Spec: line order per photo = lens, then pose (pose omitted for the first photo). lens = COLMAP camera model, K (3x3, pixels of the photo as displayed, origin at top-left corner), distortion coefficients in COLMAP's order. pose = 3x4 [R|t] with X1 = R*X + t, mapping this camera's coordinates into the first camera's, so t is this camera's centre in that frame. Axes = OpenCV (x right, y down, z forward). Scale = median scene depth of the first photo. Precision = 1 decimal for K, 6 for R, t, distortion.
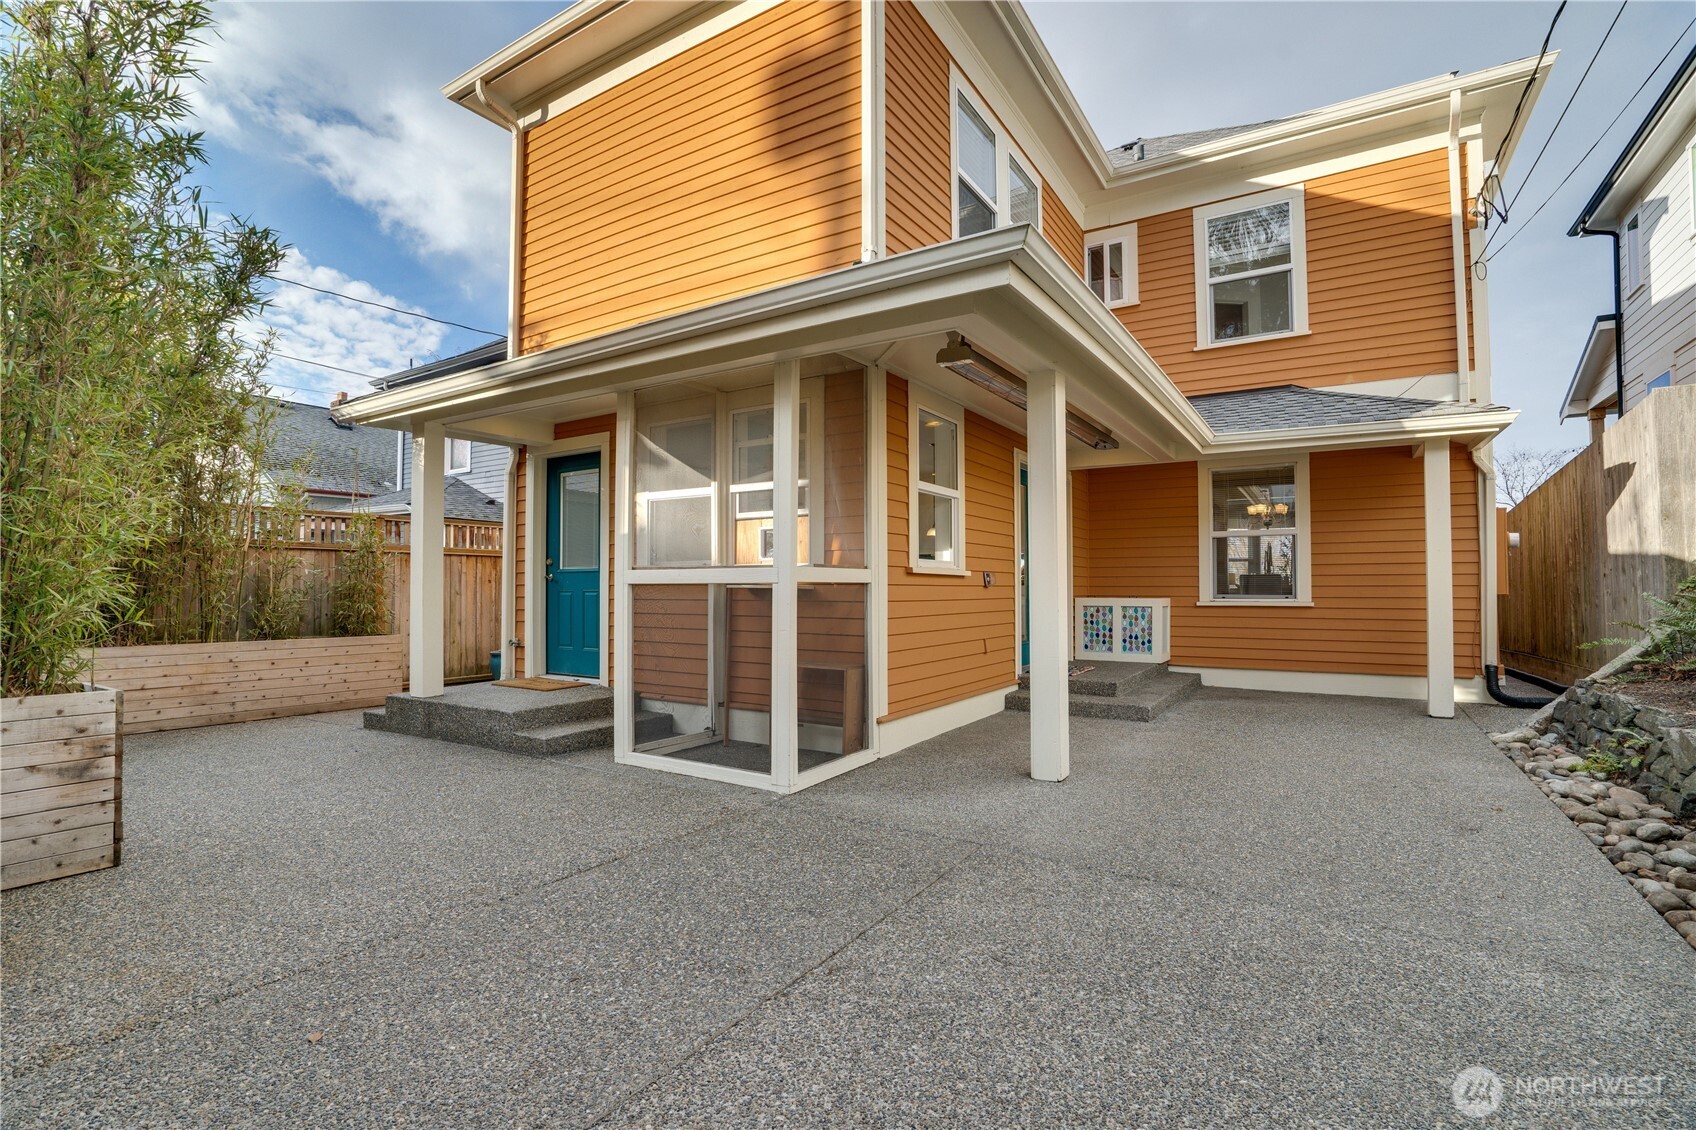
lens RADIAL K [[781.9, 0, 848.5], [0, 781.9, 564.6], [0, 0, 1]] dist [-0.046724, 0.008207]
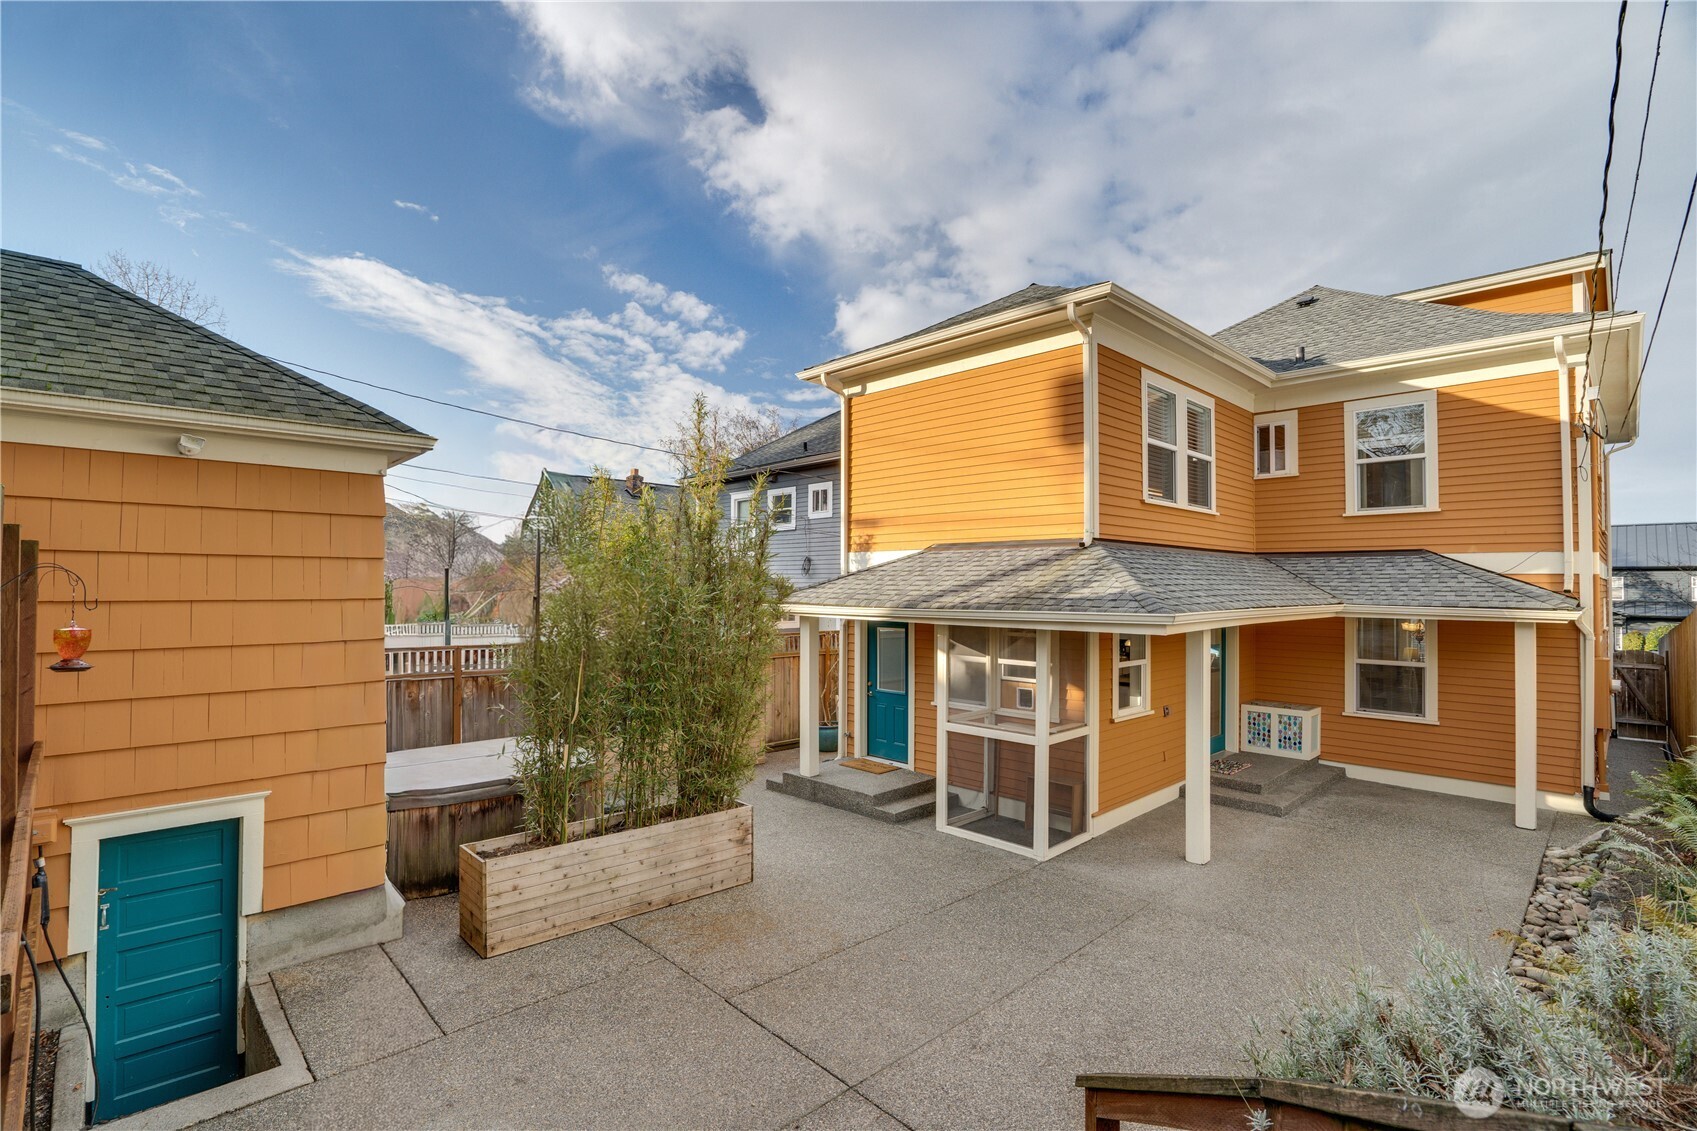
lens RADIAL K [[782.4, 0, 850.8], [0, 782.4, 570.8], [0, 0, 1]] dist [-0.046724, 0.008207]
pose [[0.971659, 0.002883, -0.236368, -0.062446], [-0.000107, 0.999931, 0.011754, -0.291869], [0.236386, -0.011396, 0.971592, -0.619980]]
